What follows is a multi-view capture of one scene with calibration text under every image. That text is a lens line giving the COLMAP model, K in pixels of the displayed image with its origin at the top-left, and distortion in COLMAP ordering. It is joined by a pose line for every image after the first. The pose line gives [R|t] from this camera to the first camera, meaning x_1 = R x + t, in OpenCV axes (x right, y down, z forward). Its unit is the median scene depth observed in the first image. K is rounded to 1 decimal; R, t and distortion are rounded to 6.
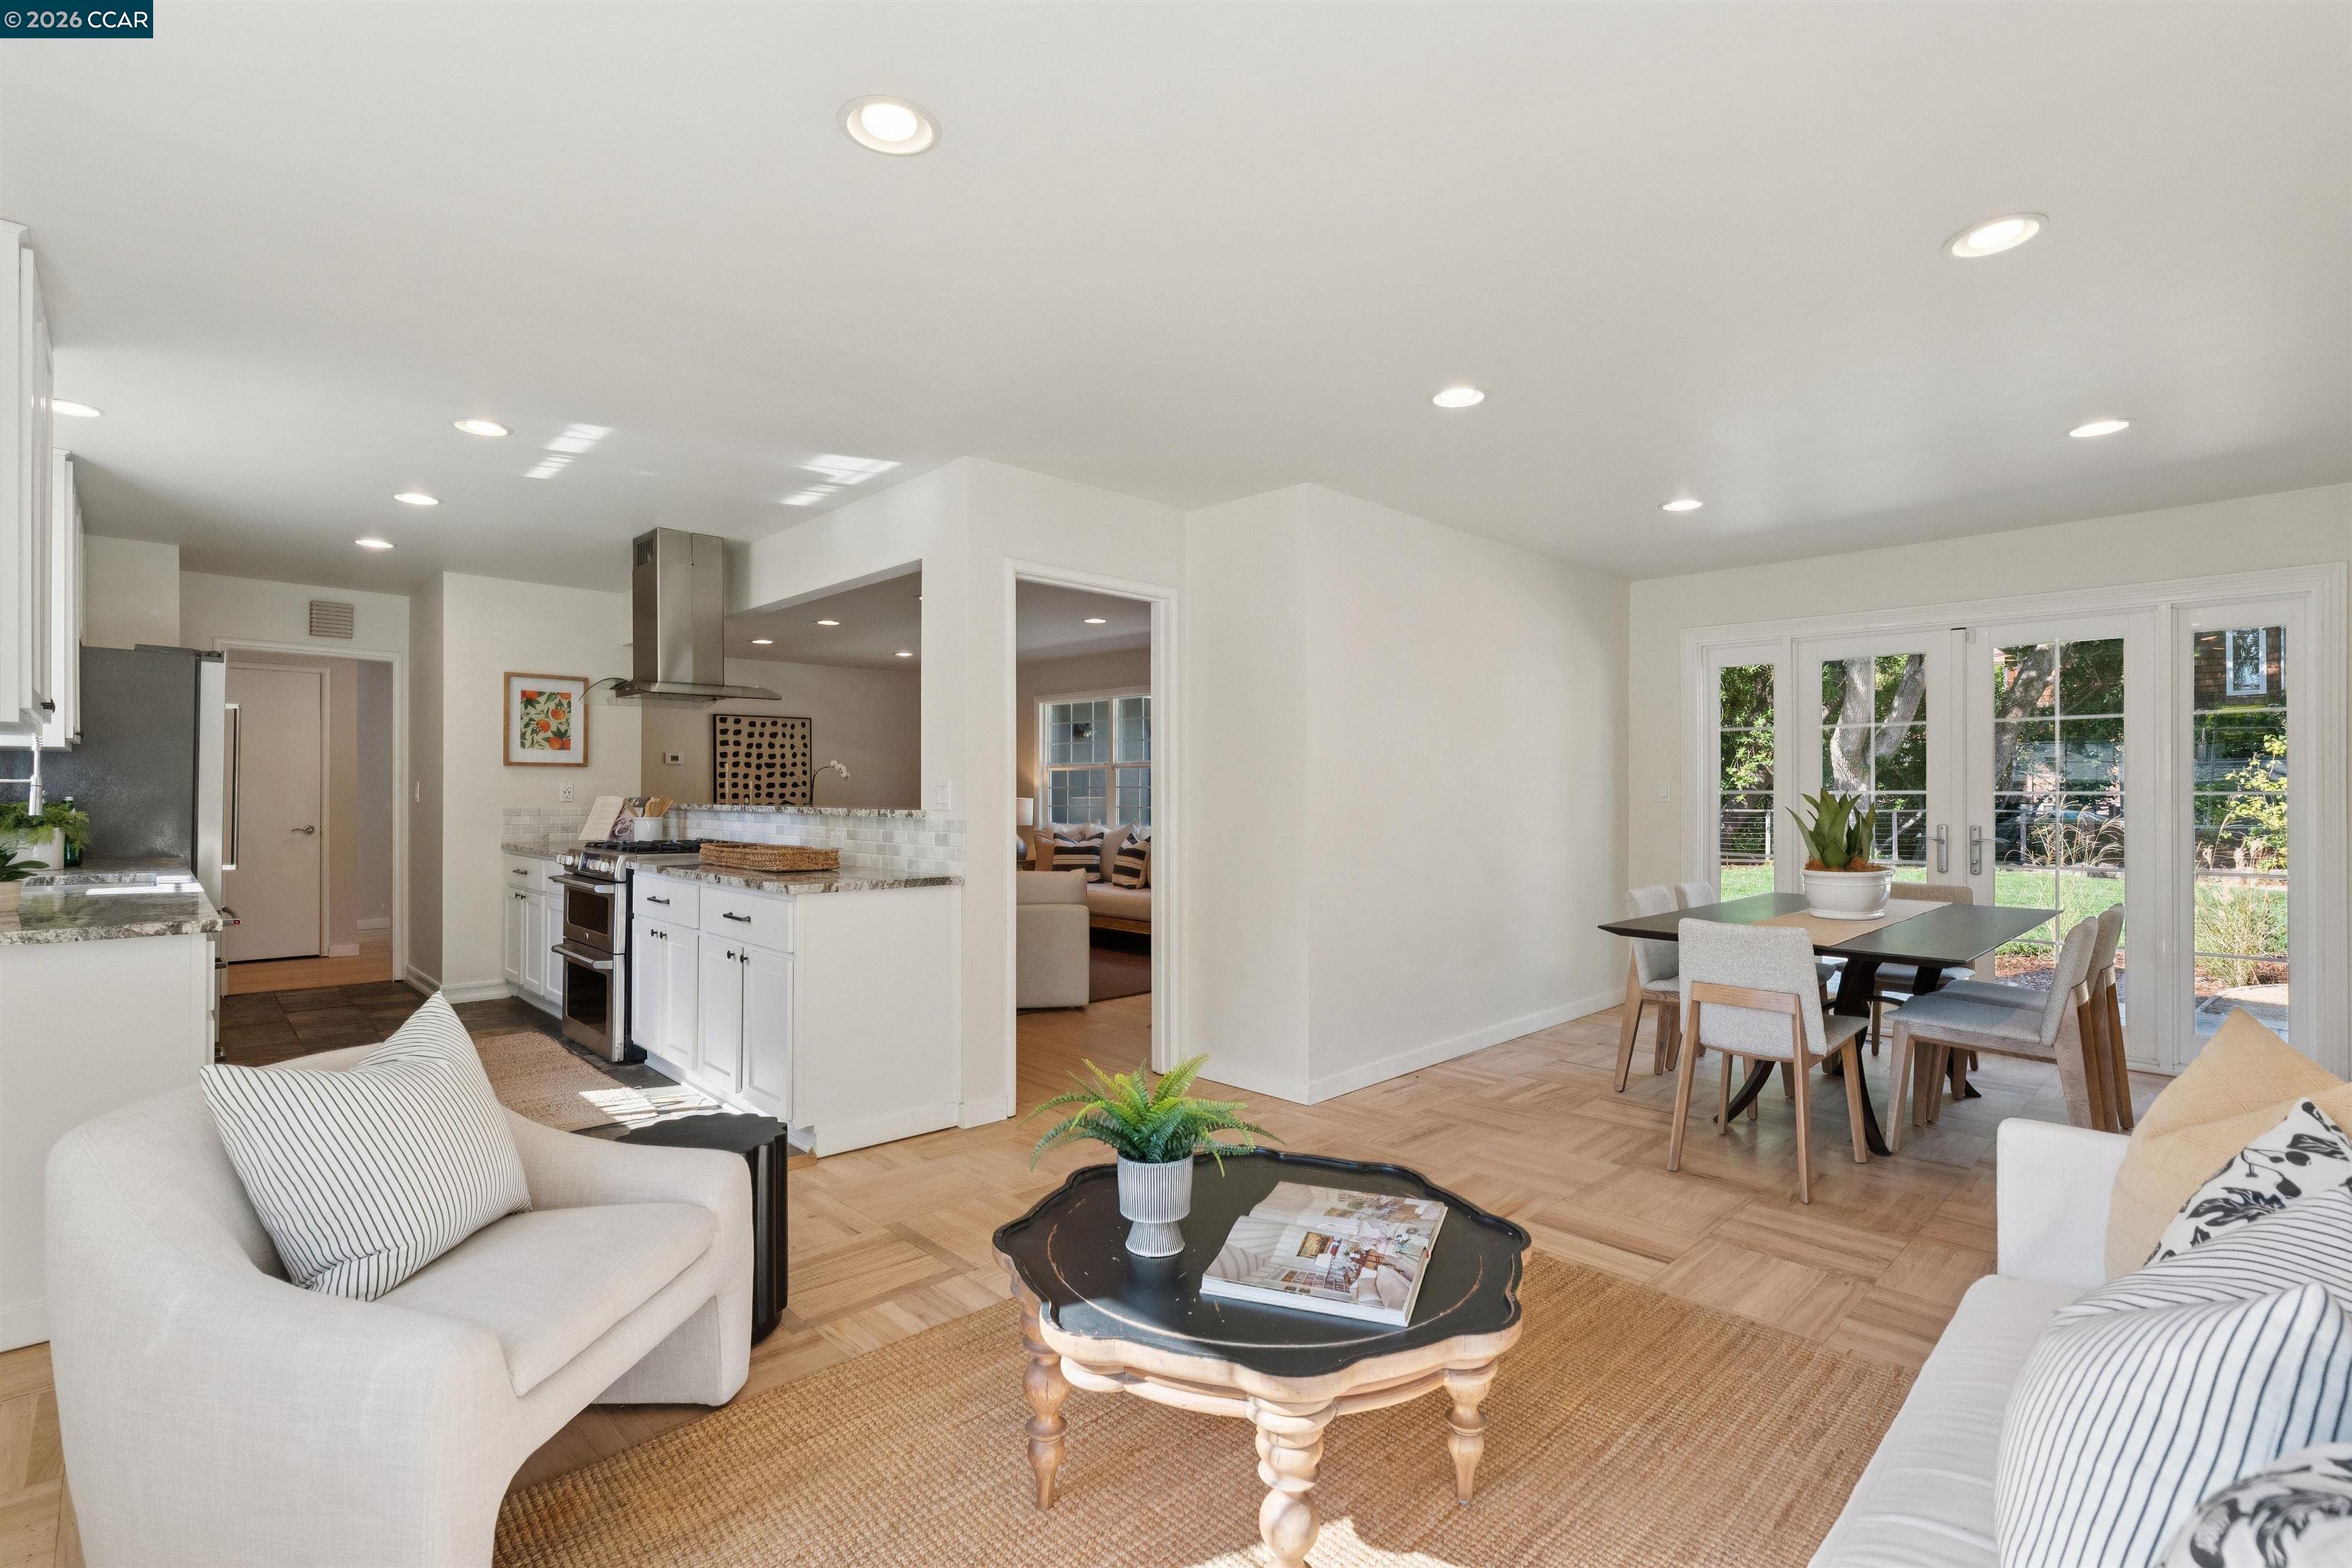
lens RADIAL K [[1135.8, 0, 1176.0], [0, 1135.8, 784.0], [0, 0, 1]] dist [-0.054761, 0.000051]
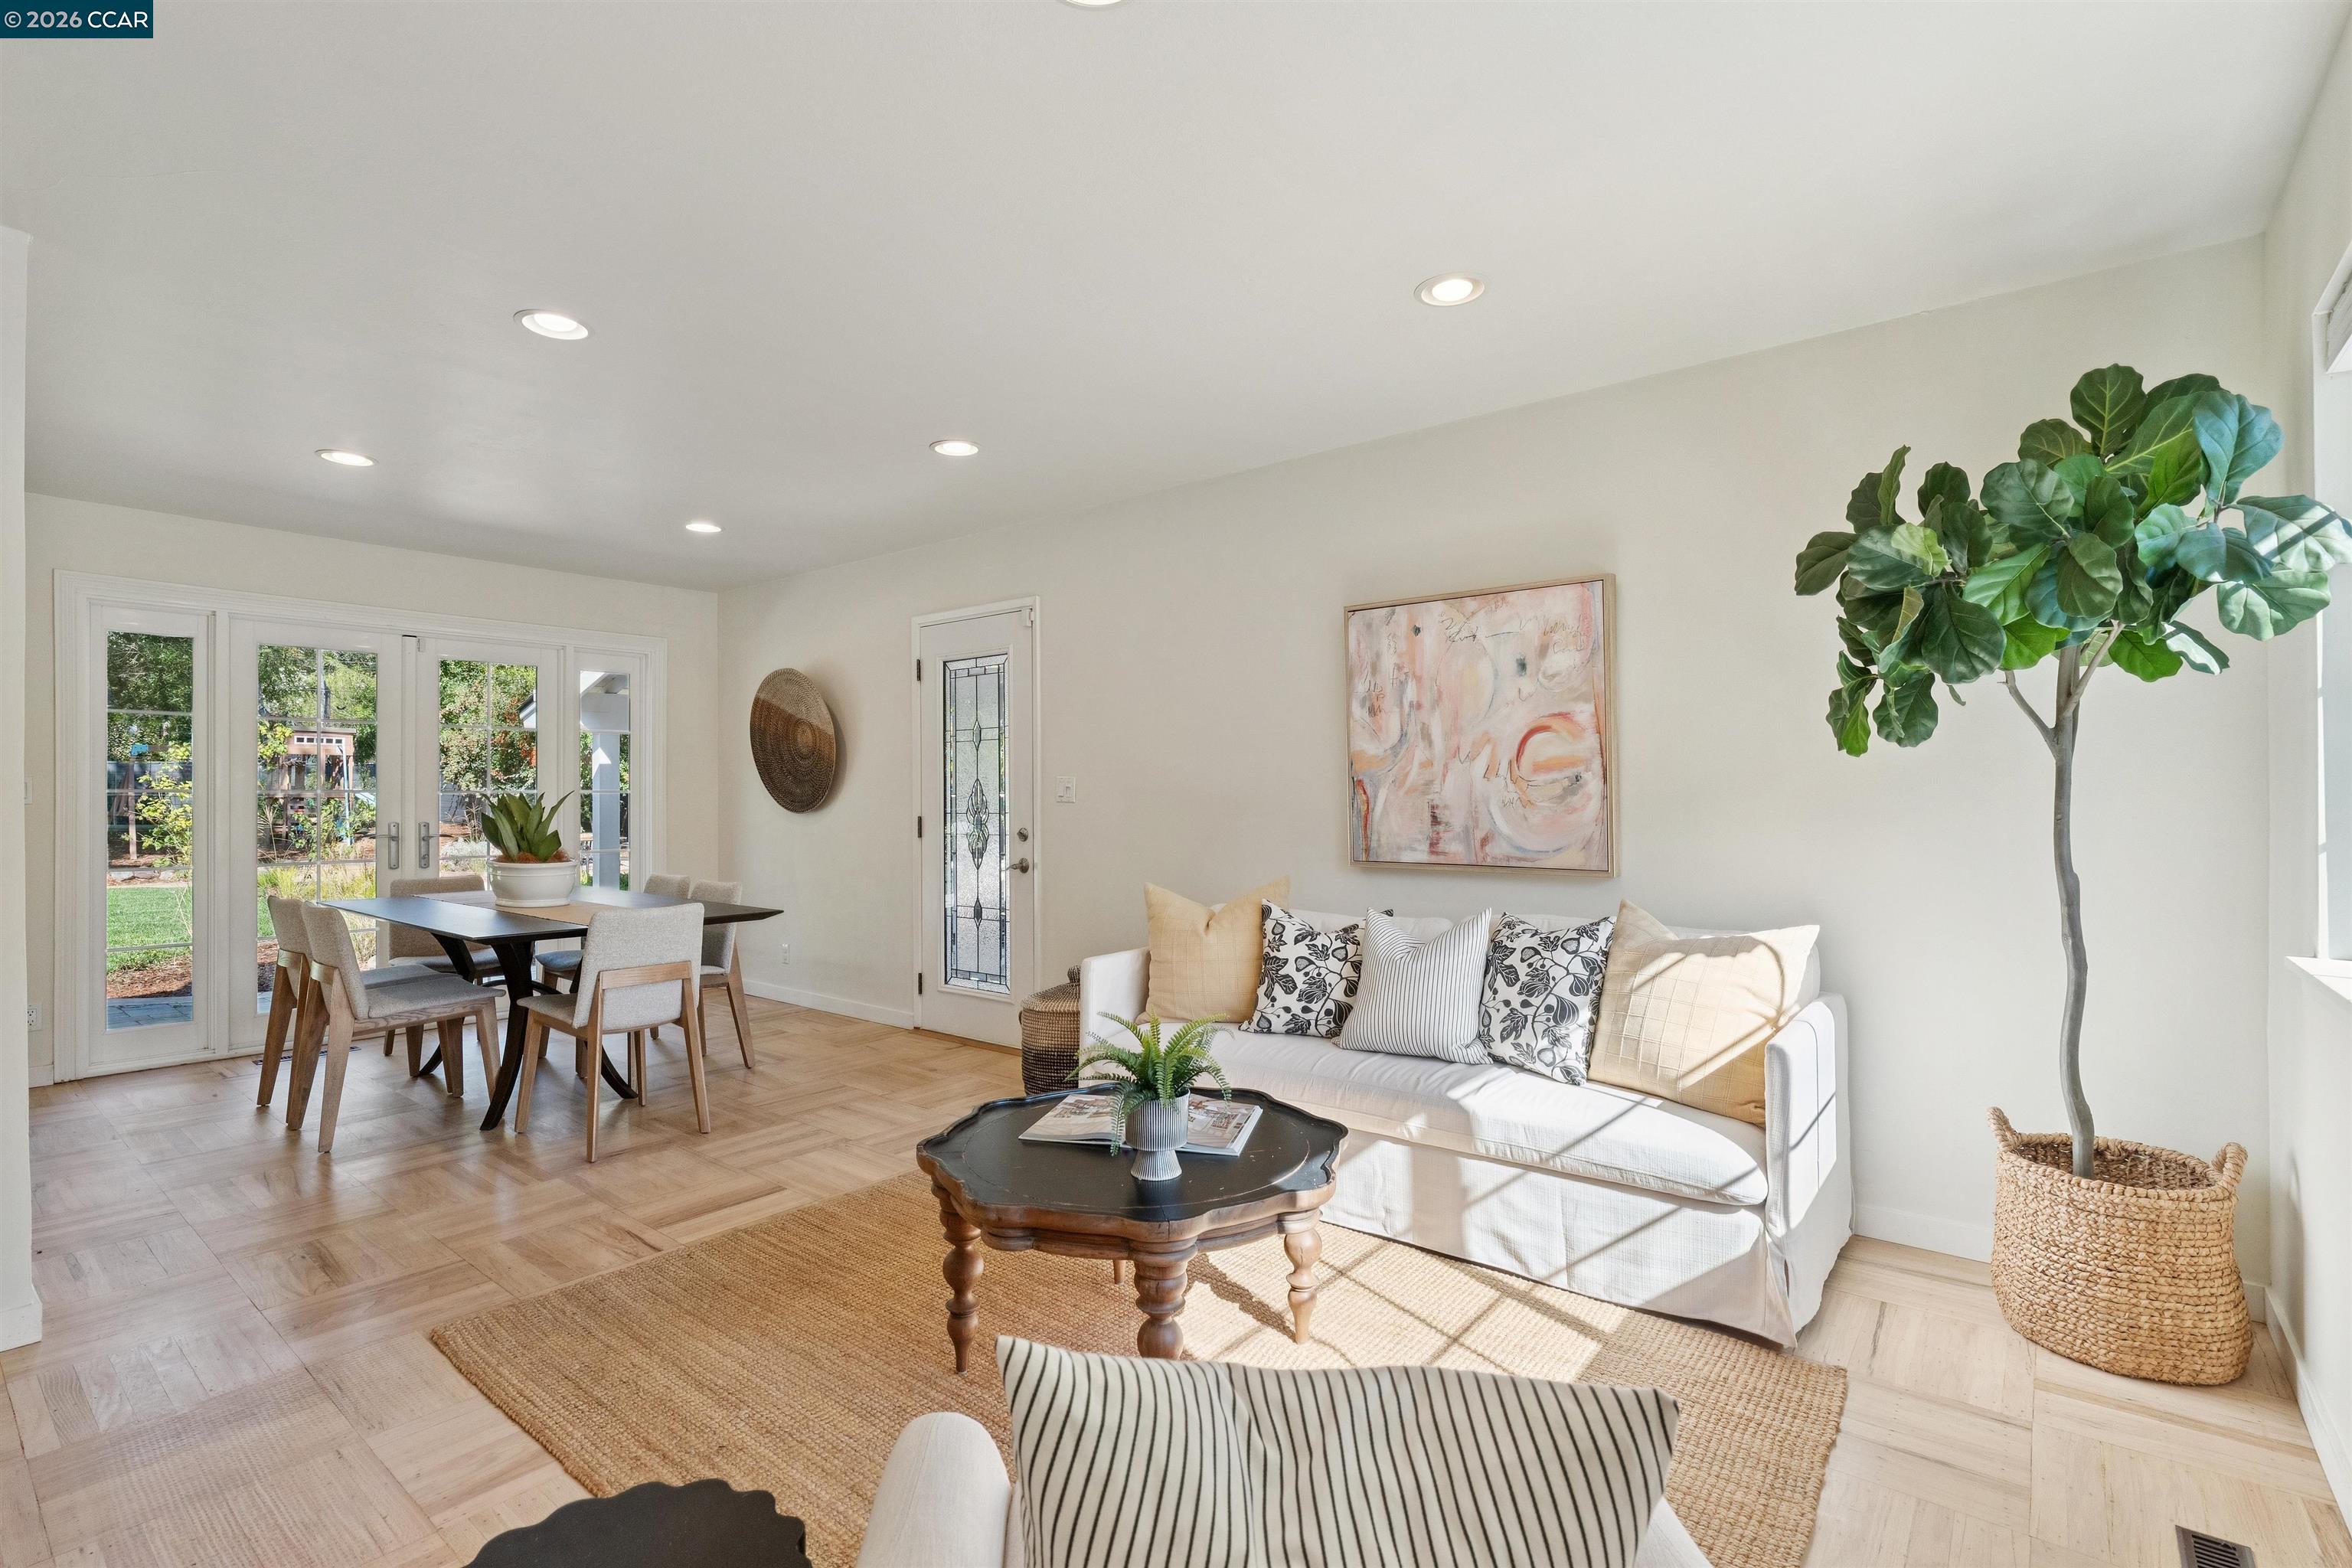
lens RADIAL K [[1085.6, 0, 1176.0], [0, 1085.6, 784.0], [0, 0, 1]] dist [-0.001071, -0.000315]
pose [[-0.141838, 0.001035, 0.989889, -0.663773], [0.000863, 0.999999, -0.000922, 0.002672], [-0.989889, 0.000724, -0.141839, 0.661739]]
